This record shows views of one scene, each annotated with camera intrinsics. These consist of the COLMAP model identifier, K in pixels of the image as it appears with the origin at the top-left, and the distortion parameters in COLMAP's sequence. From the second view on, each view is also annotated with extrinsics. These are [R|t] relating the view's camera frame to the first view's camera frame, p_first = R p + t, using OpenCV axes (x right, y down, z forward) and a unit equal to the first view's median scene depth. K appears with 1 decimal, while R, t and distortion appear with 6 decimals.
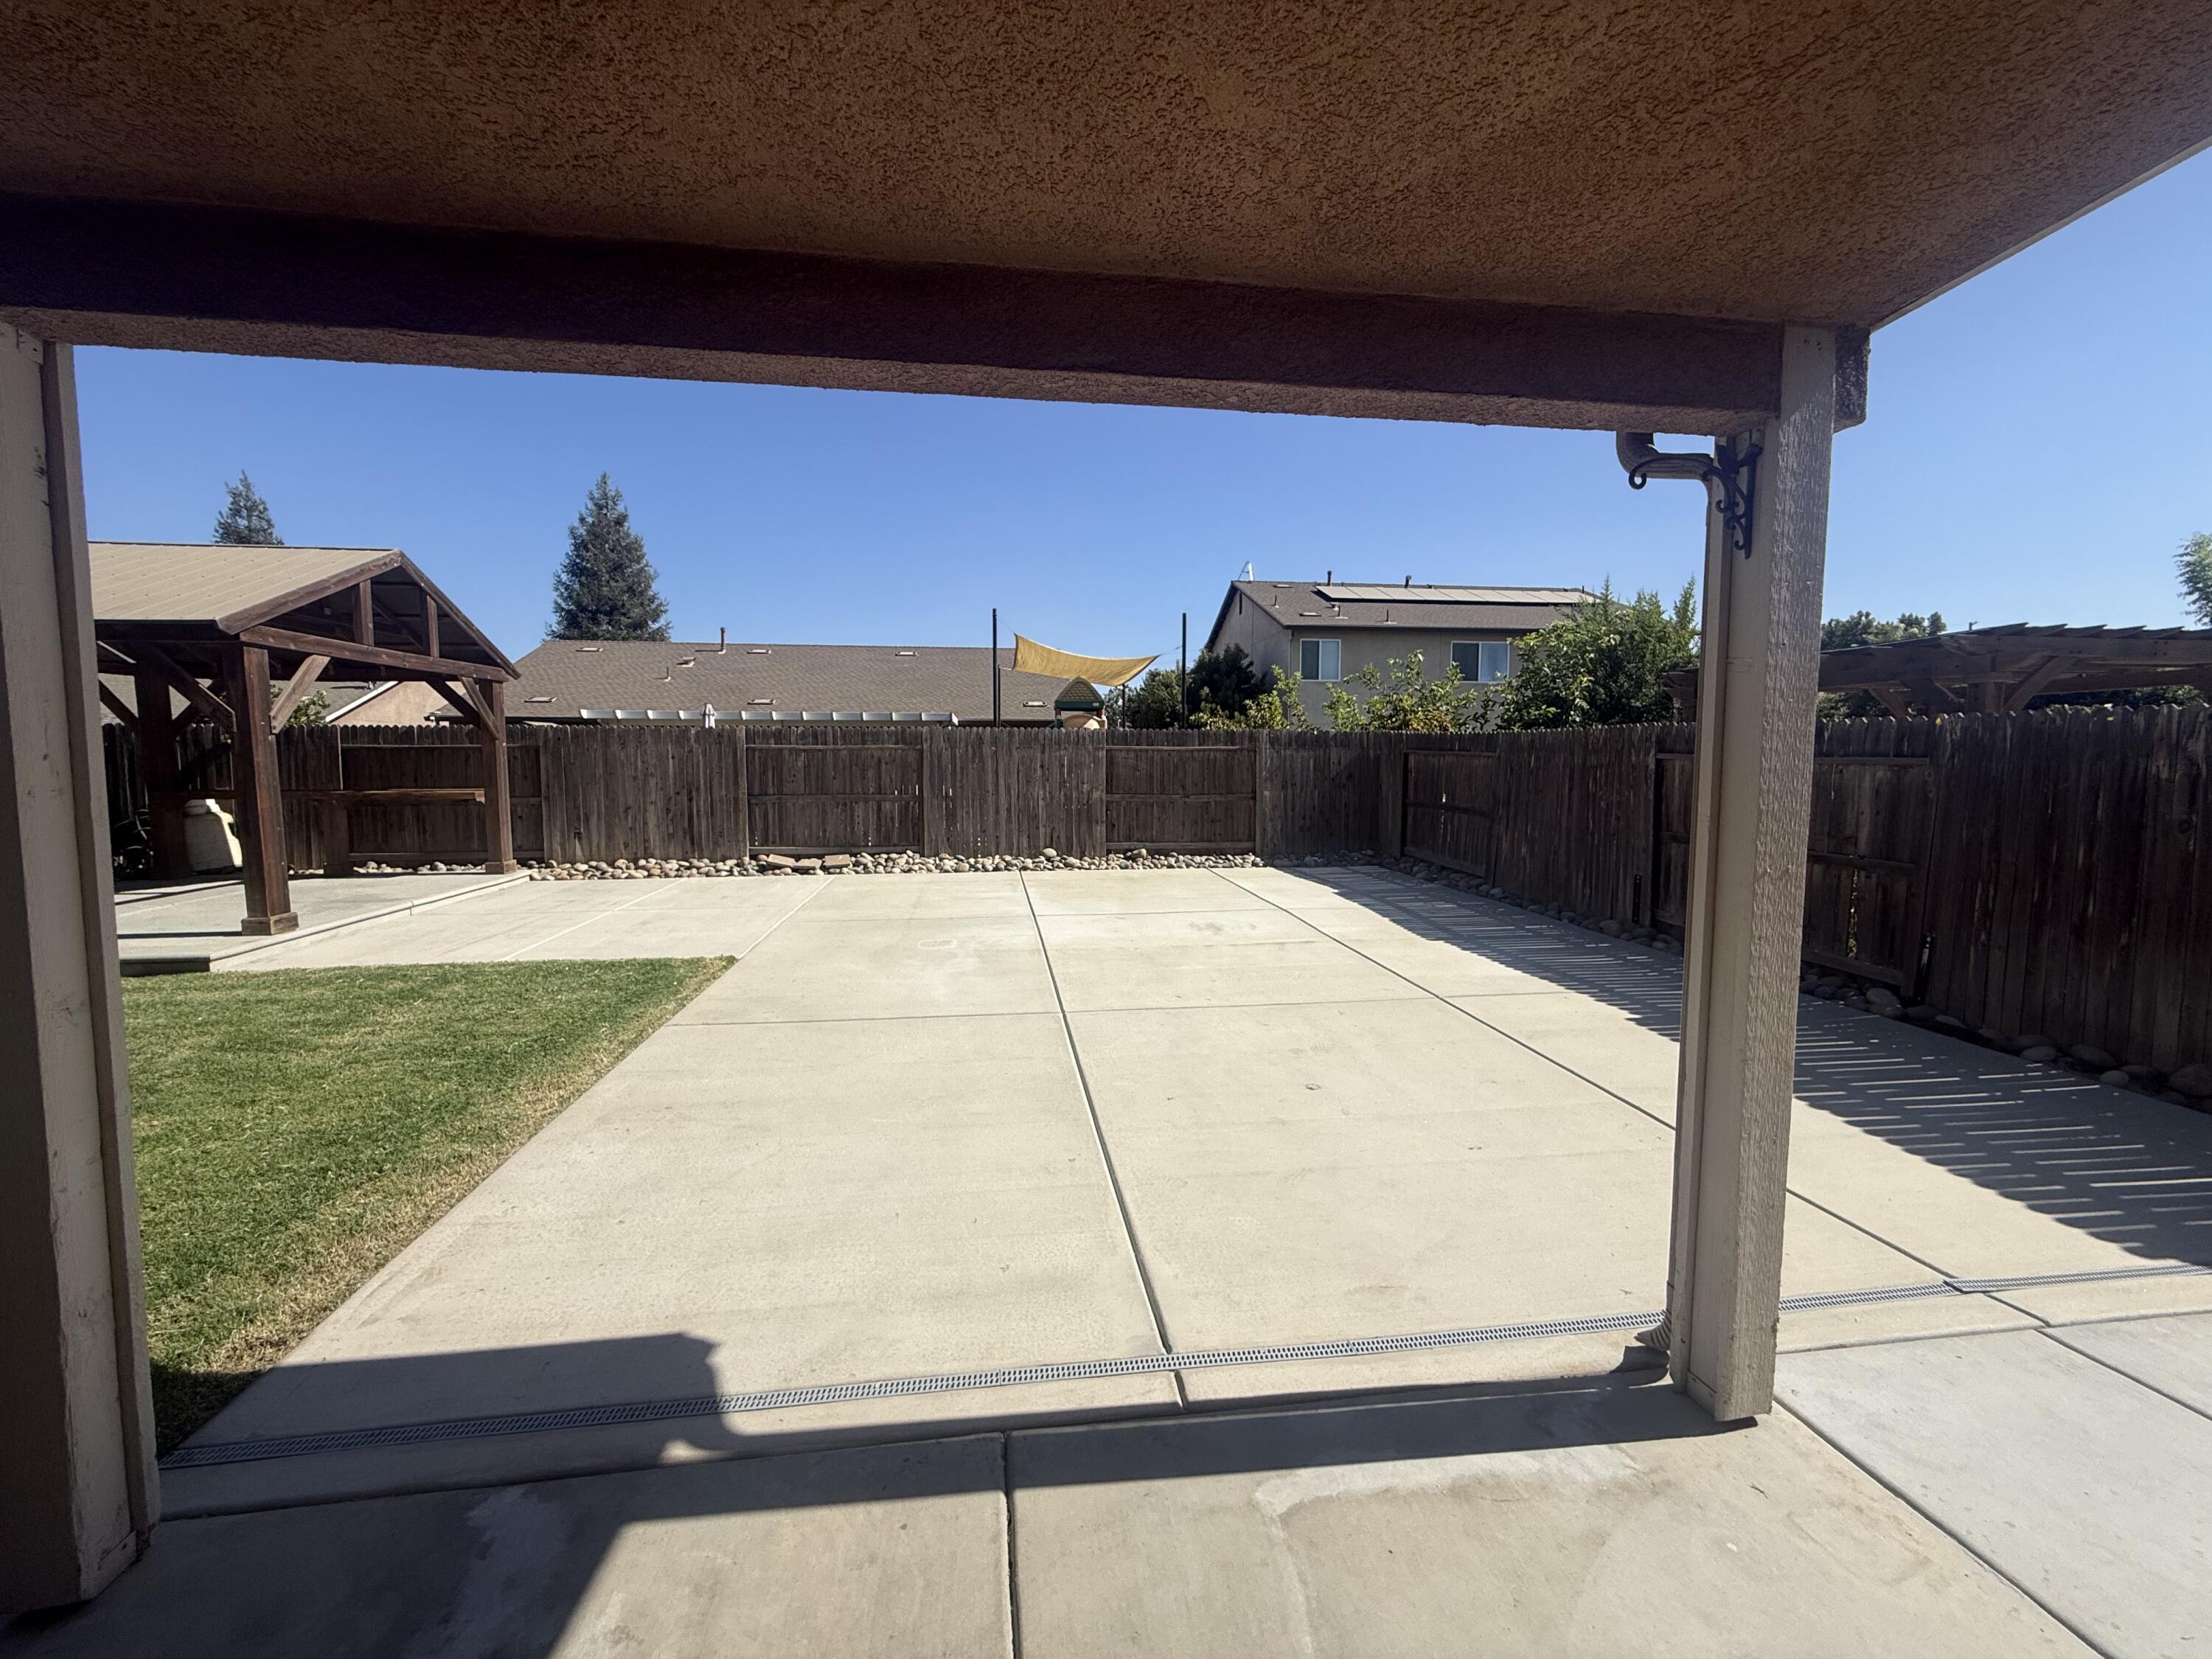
lens RADIAL K [[886.2, 0, 1098.8], [0, 886.2, 826.9], [0, 0, 1]] dist [-0.000367, 0.000331]
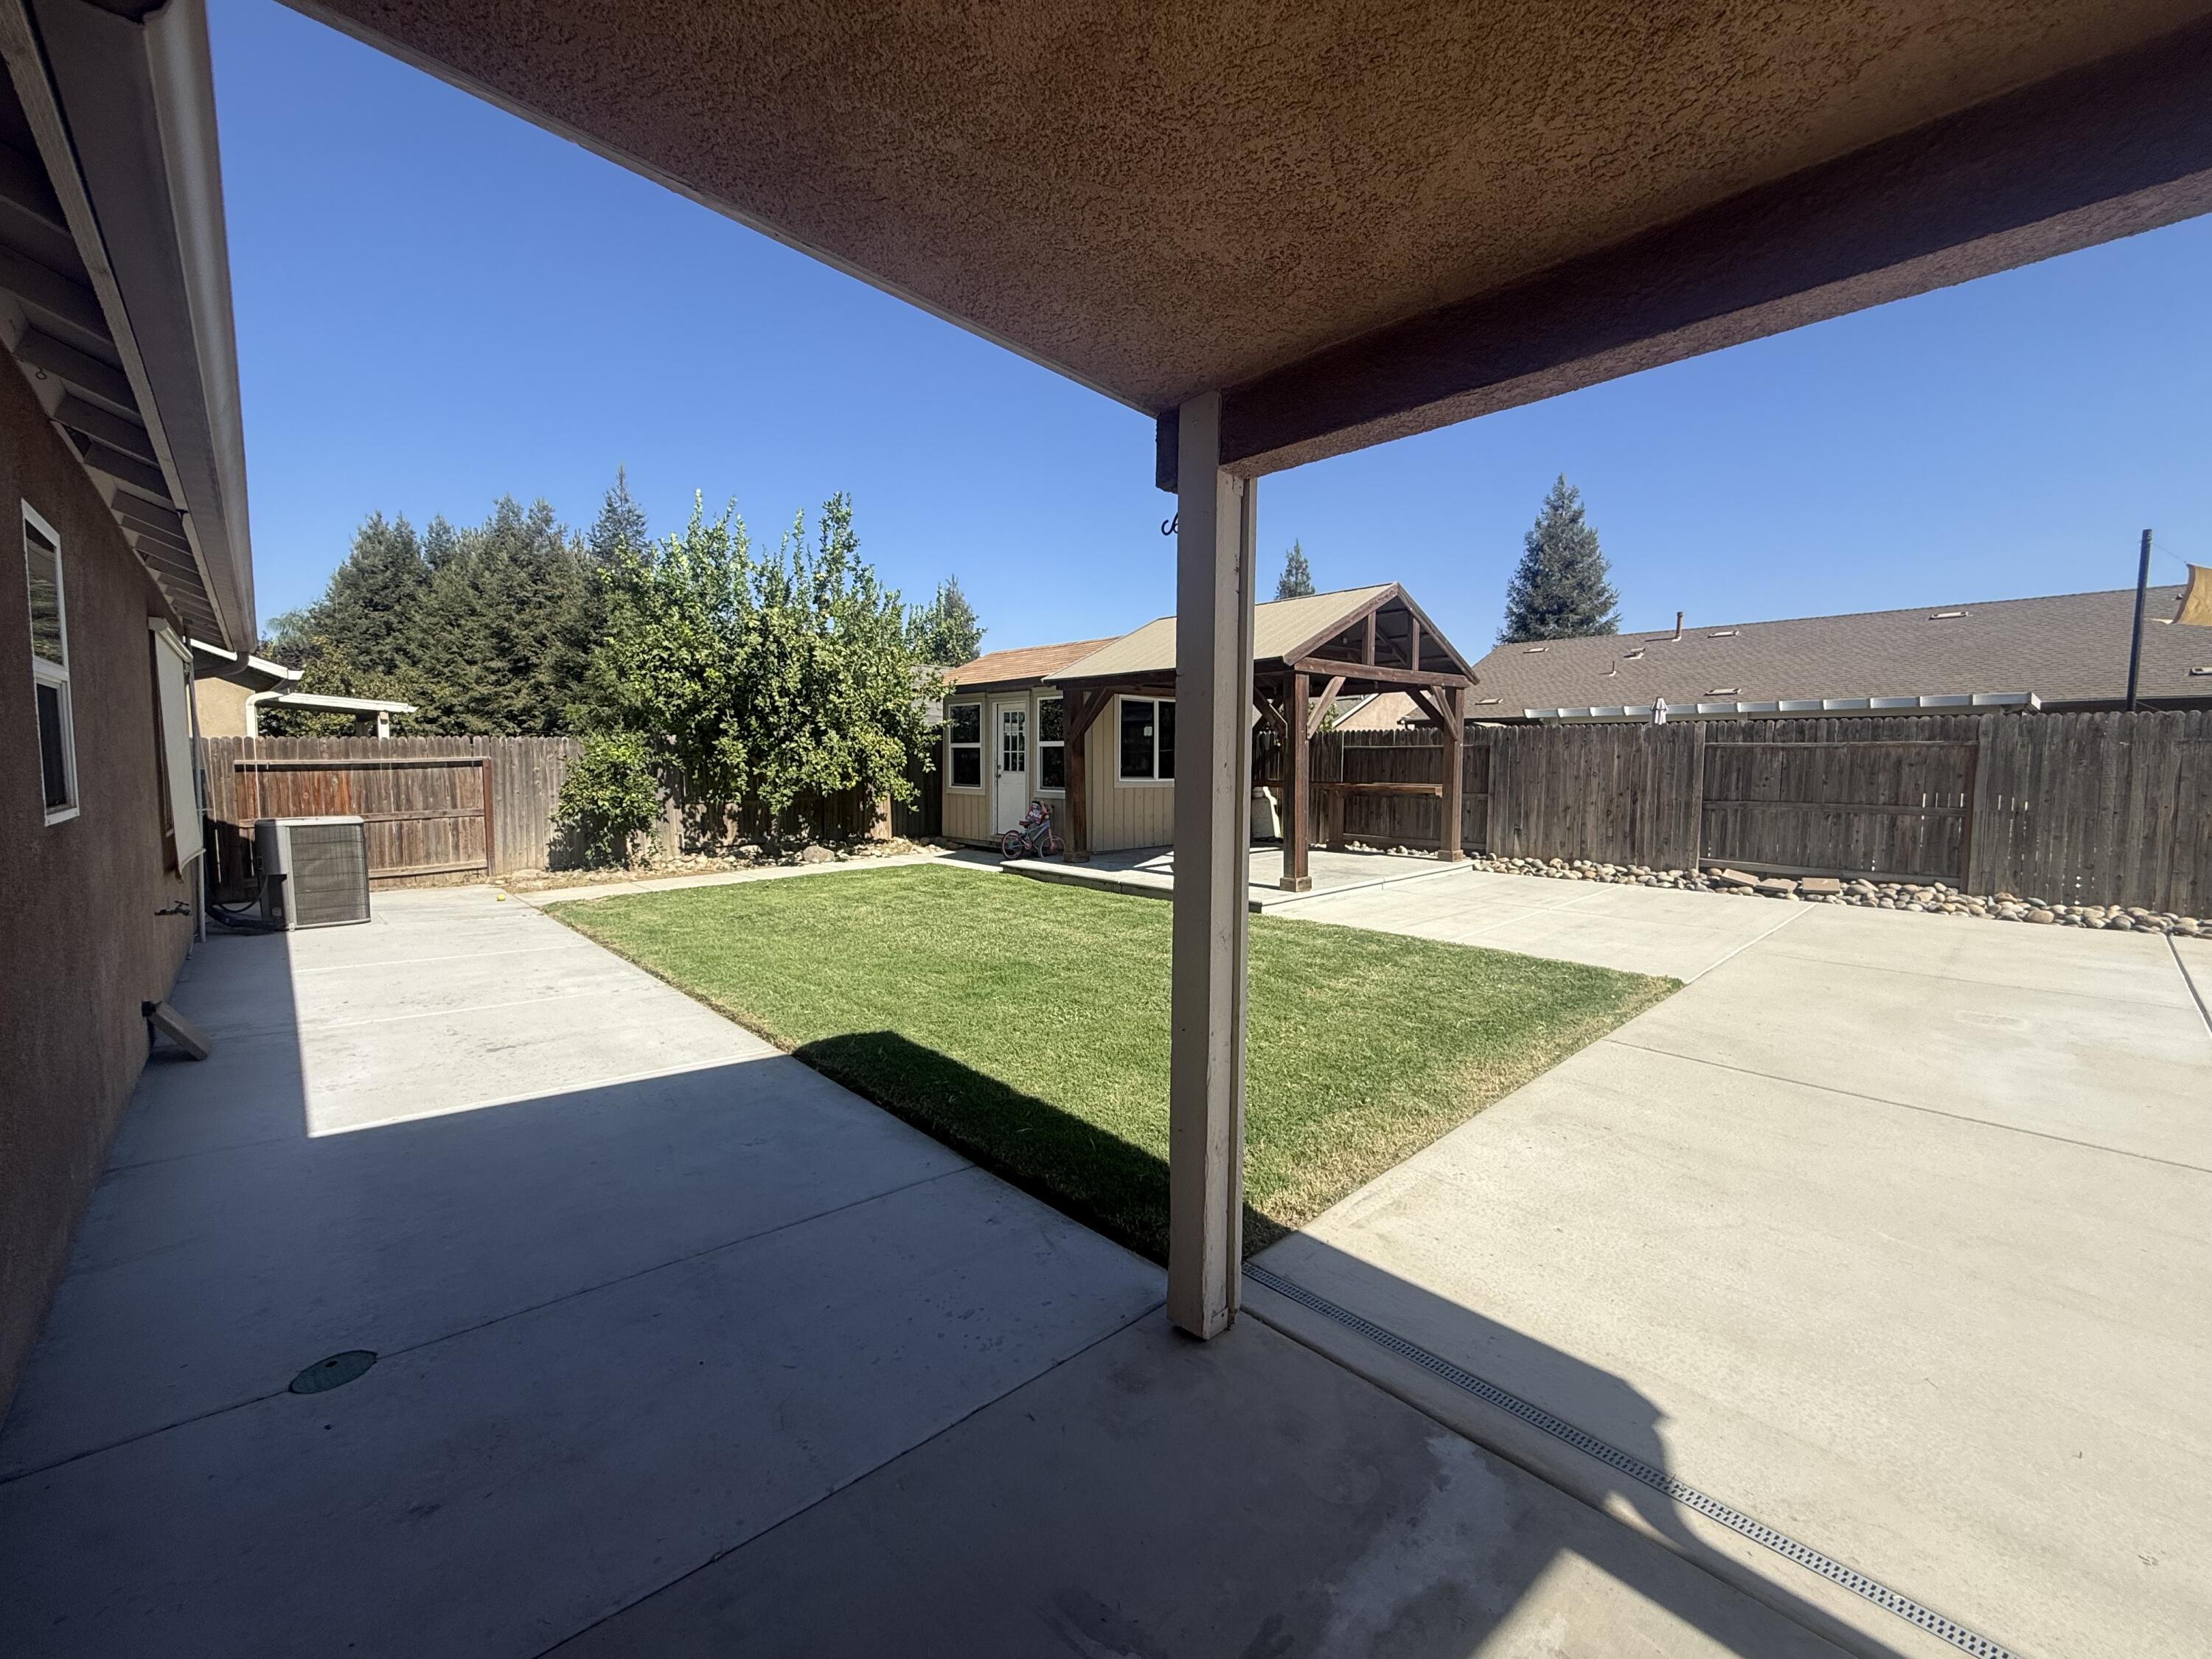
lens RADIAL K [[896.3, 0, 1110.0], [0, 896.3, 826.9], [0, 0, 1]] dist [0.000143, 0.000213]
pose [[0.580828, 0.065263, -0.811406, -0.012819], [-0.063296, 0.997384, 0.034912, -0.002494], [0.811562, 0.031081, 0.583439, -0.002930]]
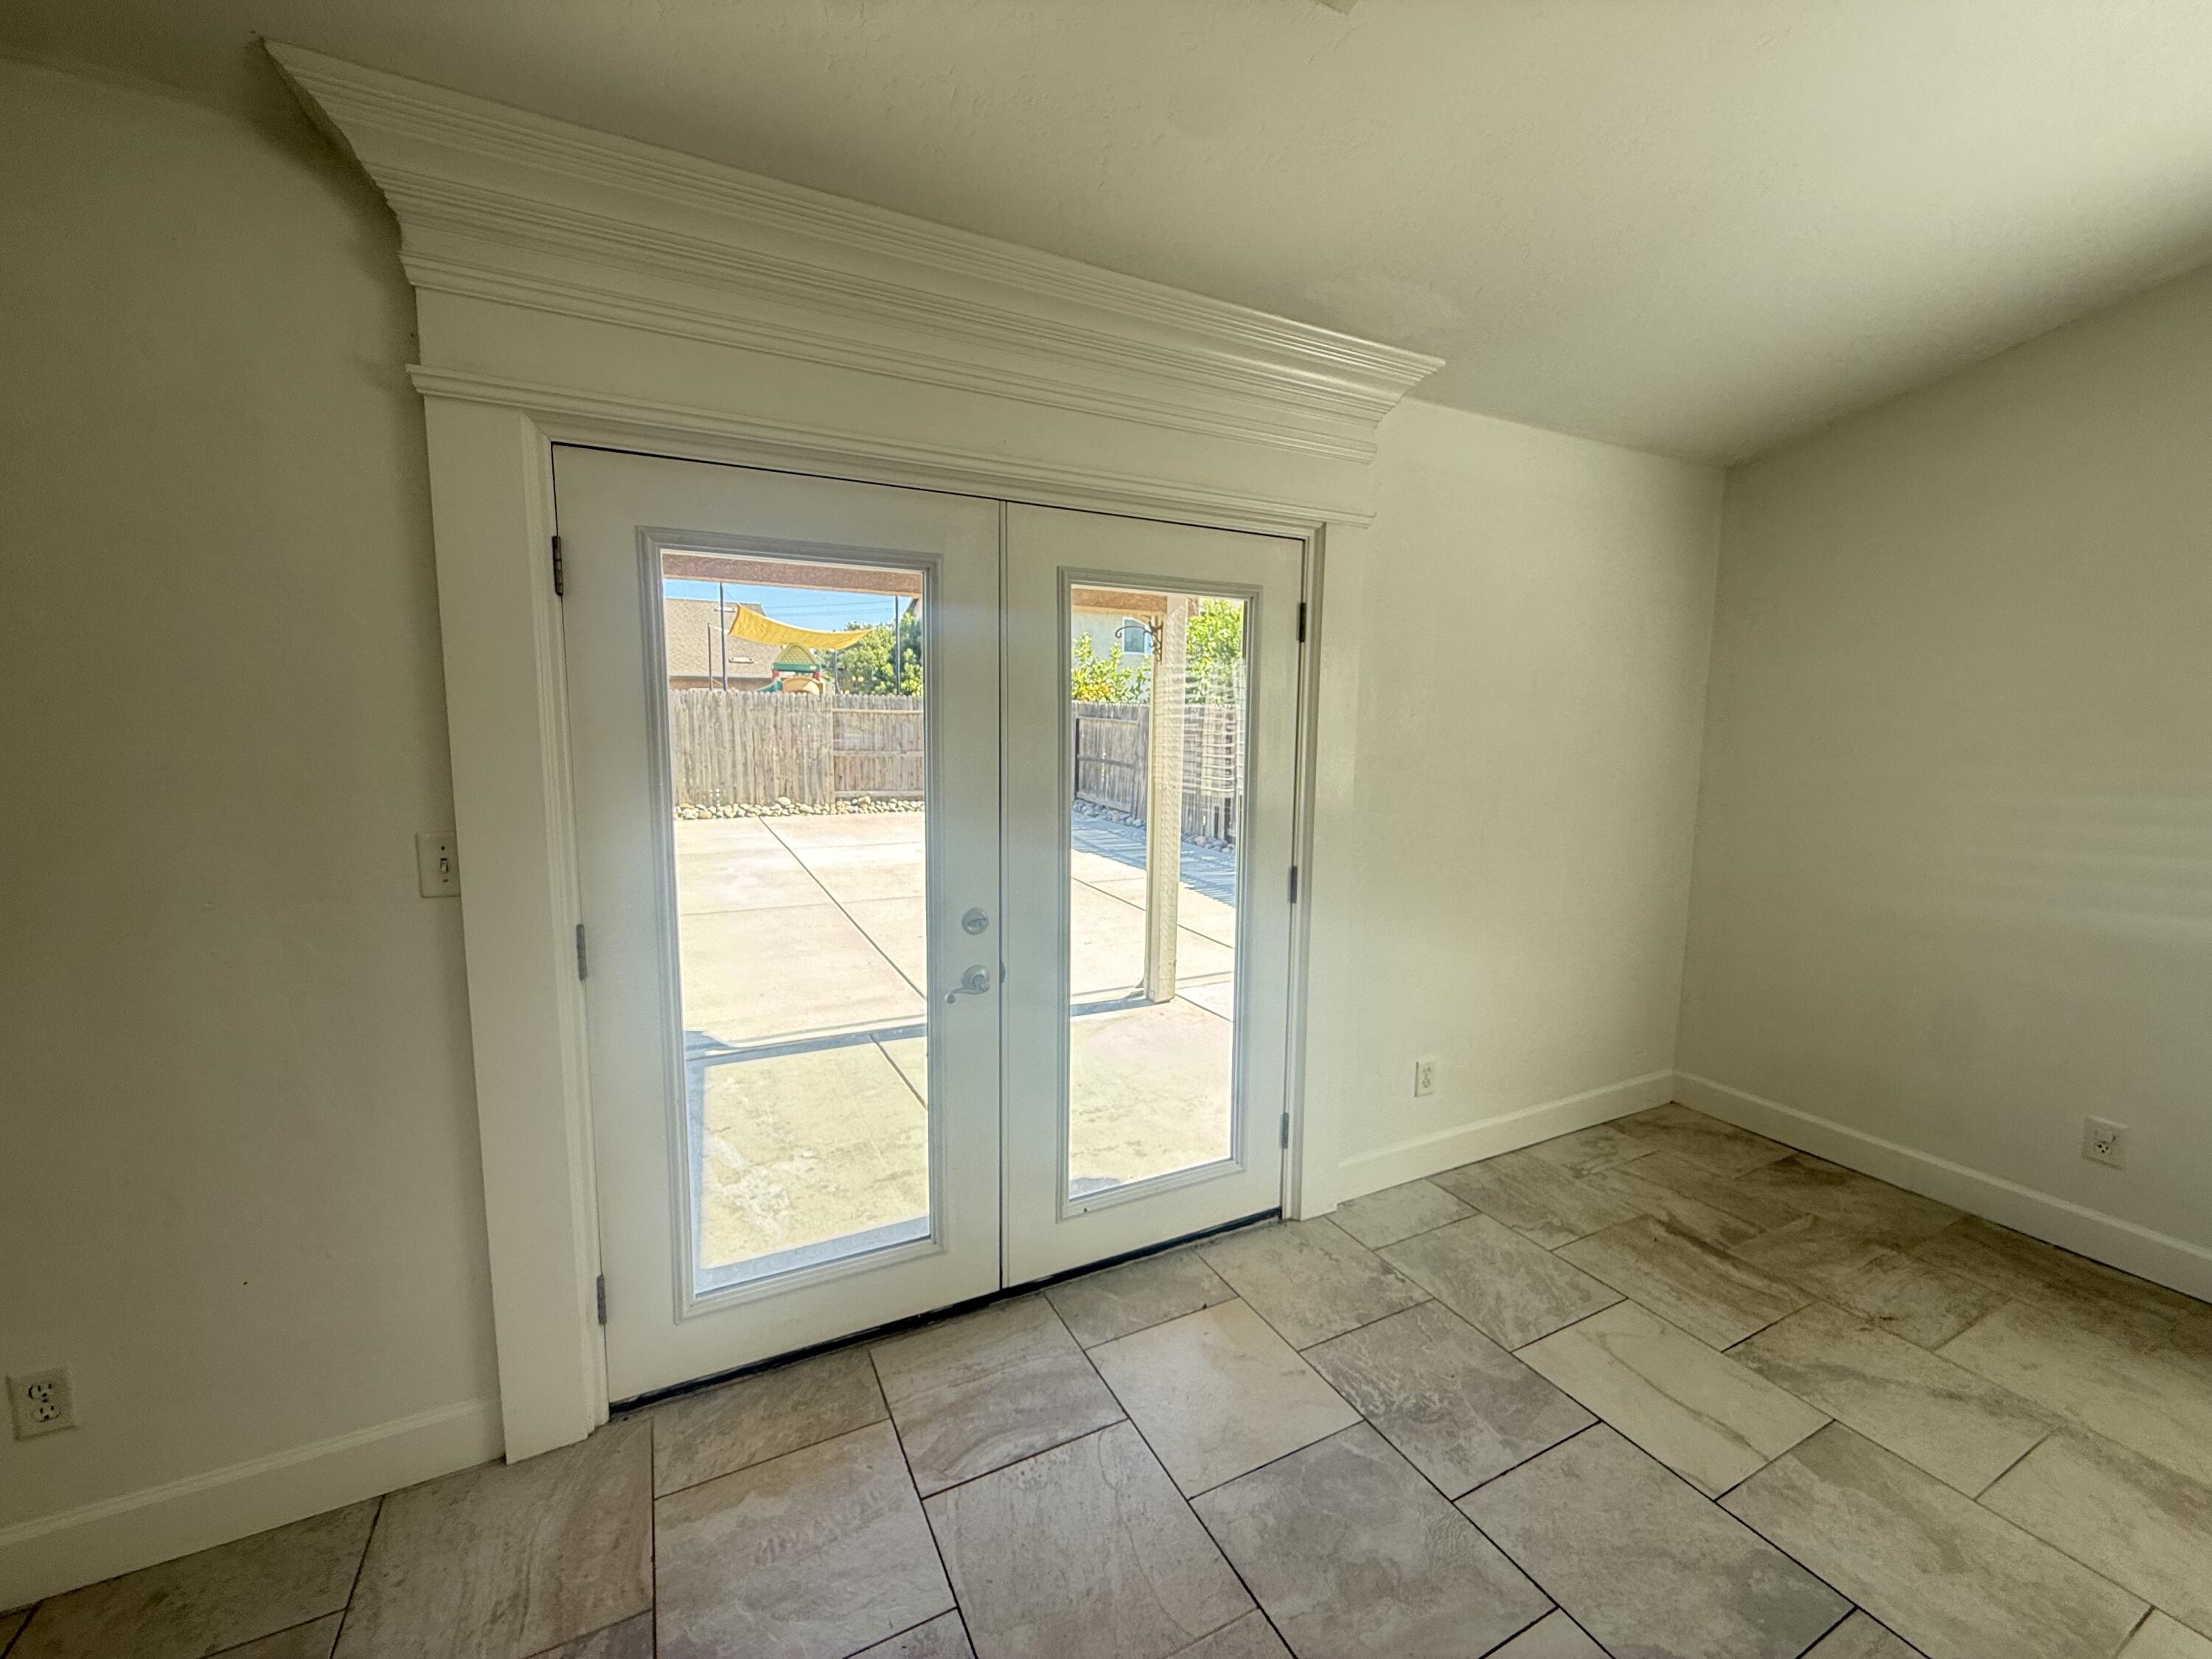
lens RADIAL K [[896.3, 0, 1110.0], [0, 896.3, 826.9], [0, 0, 1]] dist [0.000143, 0.000213]
pose [[0.940857, -0.027428, 0.337691, -0.057945], [0.009992, 0.998531, 0.053263, 0.005131], [-0.338655, -0.046738, 0.939749, -0.275394]]
